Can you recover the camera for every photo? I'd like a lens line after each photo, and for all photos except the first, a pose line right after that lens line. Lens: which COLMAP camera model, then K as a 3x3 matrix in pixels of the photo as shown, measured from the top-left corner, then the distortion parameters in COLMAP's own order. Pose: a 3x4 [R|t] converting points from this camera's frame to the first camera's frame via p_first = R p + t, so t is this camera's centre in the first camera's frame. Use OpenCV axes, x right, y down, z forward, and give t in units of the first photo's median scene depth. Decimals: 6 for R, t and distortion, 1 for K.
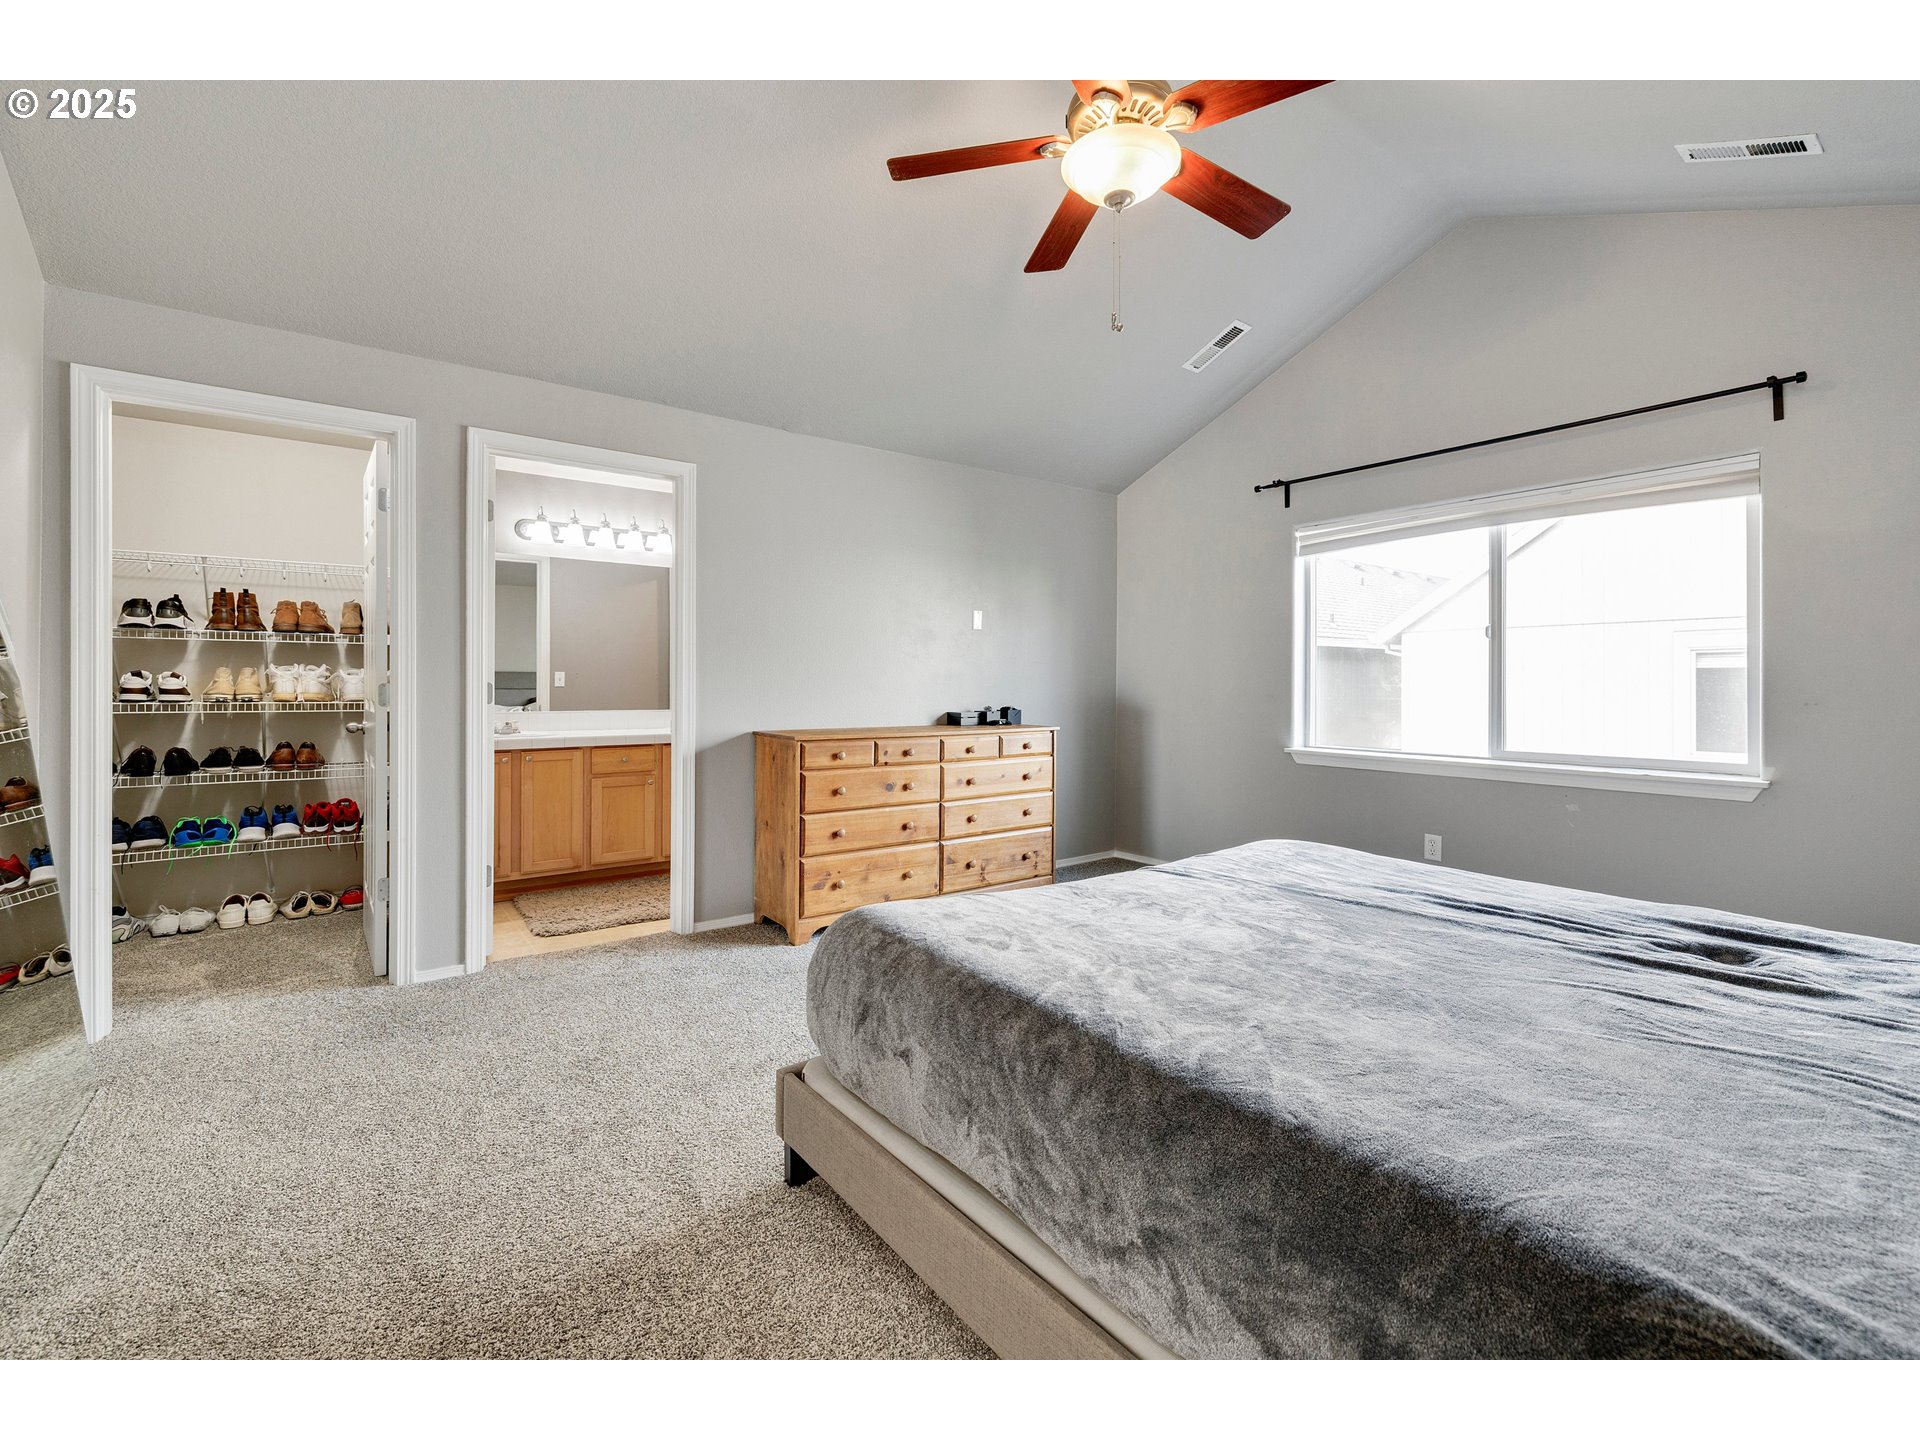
lens RADIAL K [[838.4, 0, 893.3], [0, 838.4, 685.2], [0, 0, 1]] dist [-0.000365, 0.000805]
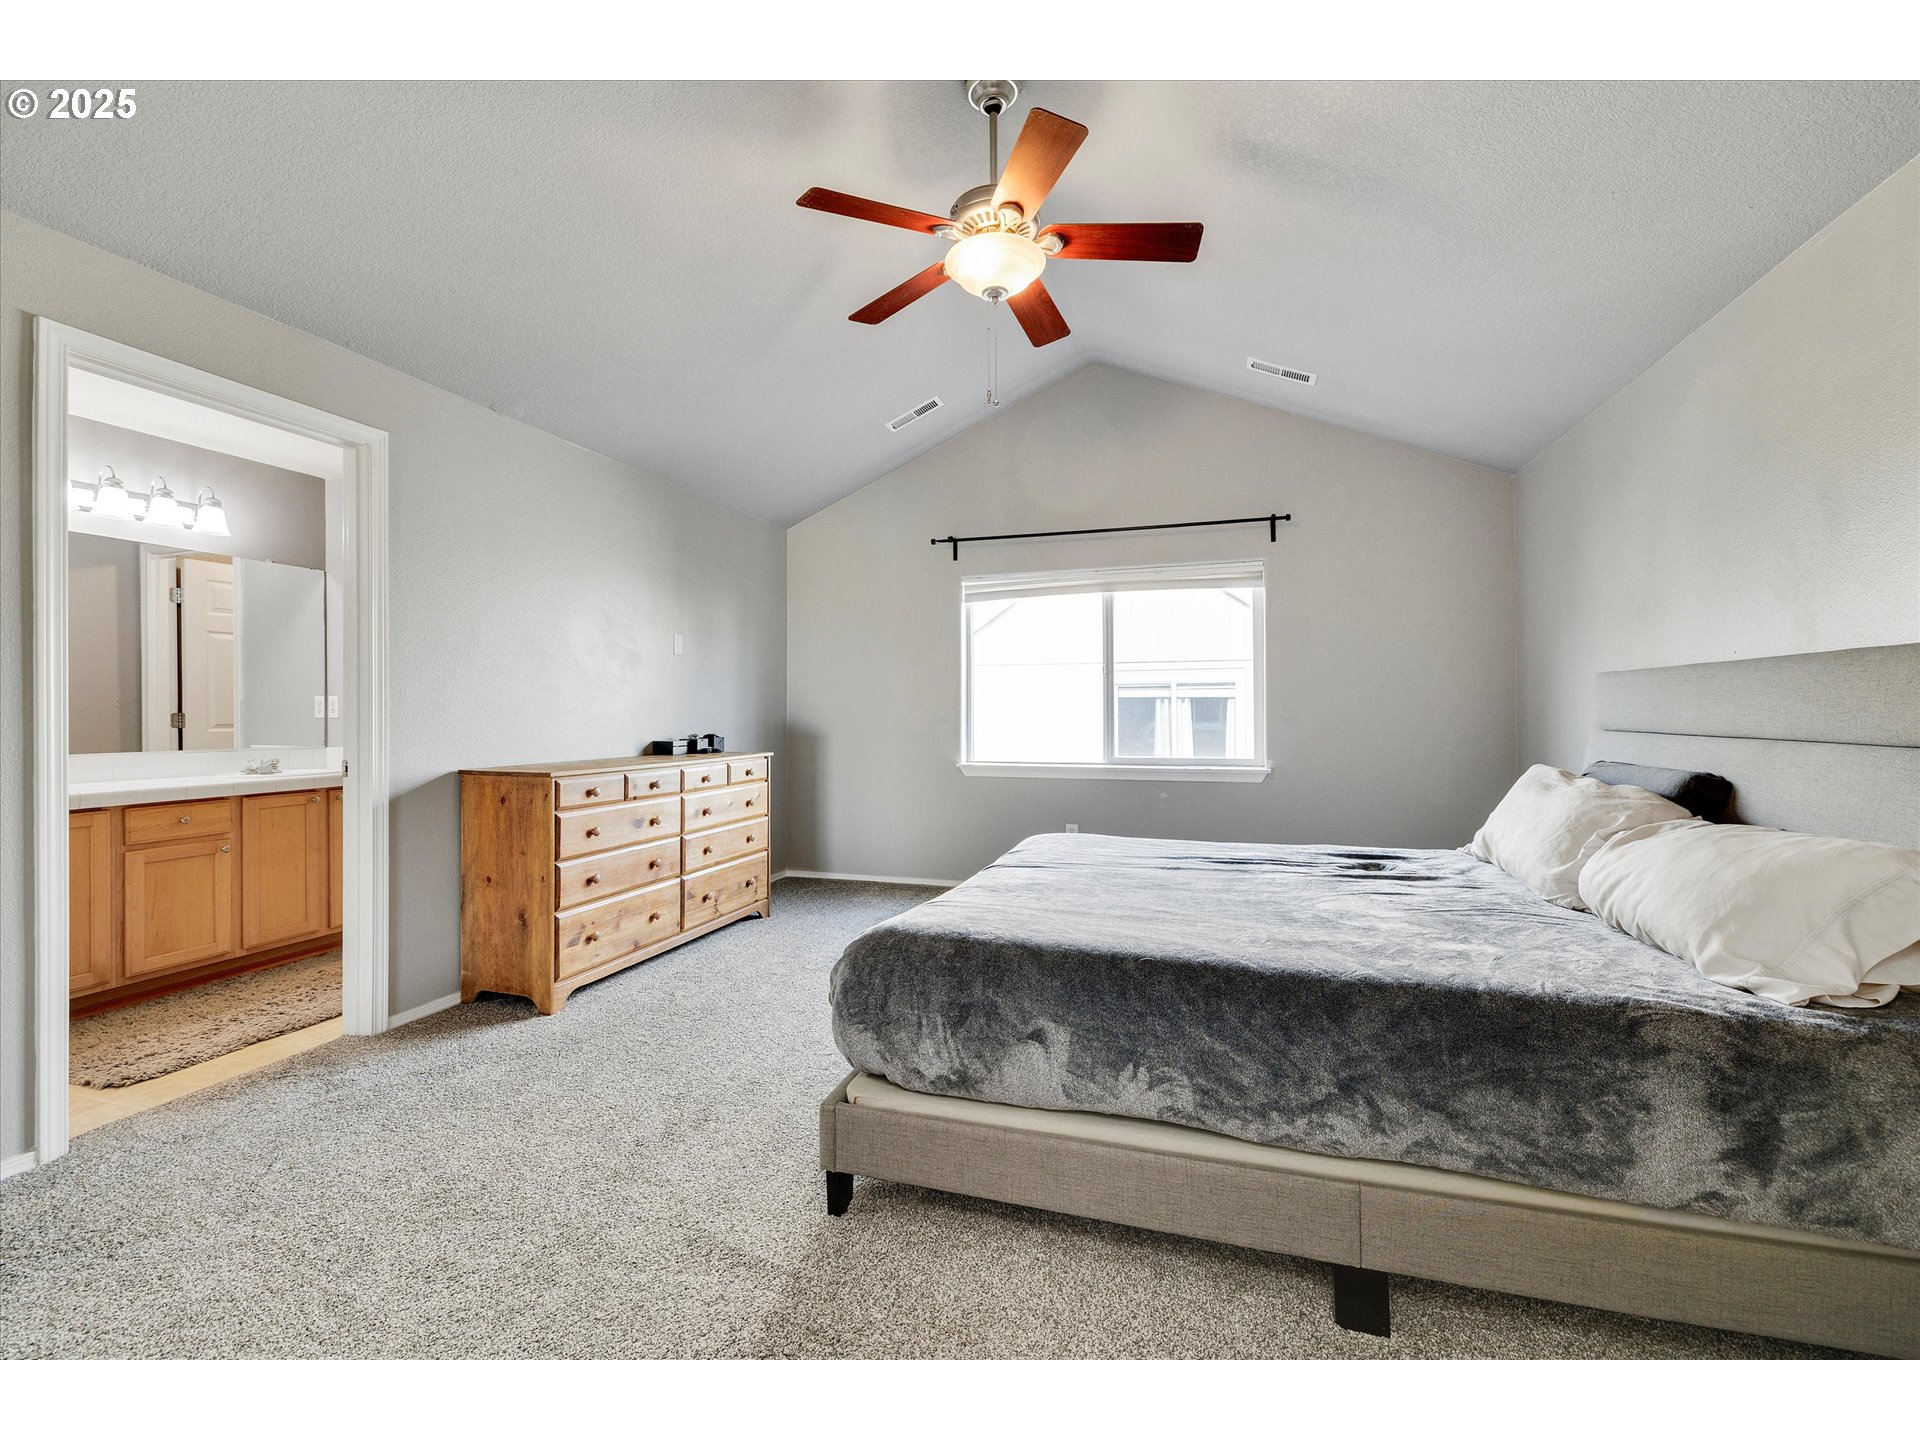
lens RADIAL K [[838.4, 0, 948.3], [0, 838.4, 715.0], [0, 0, 1]] dist [-0.000365, 0.000805]
pose [[0.807404, -0.009068, 0.589929, -0.287972], [0.007283, 0.999959, 0.005402, -0.000096], [-0.589954, -0.000065, 0.807437, 0.058695]]
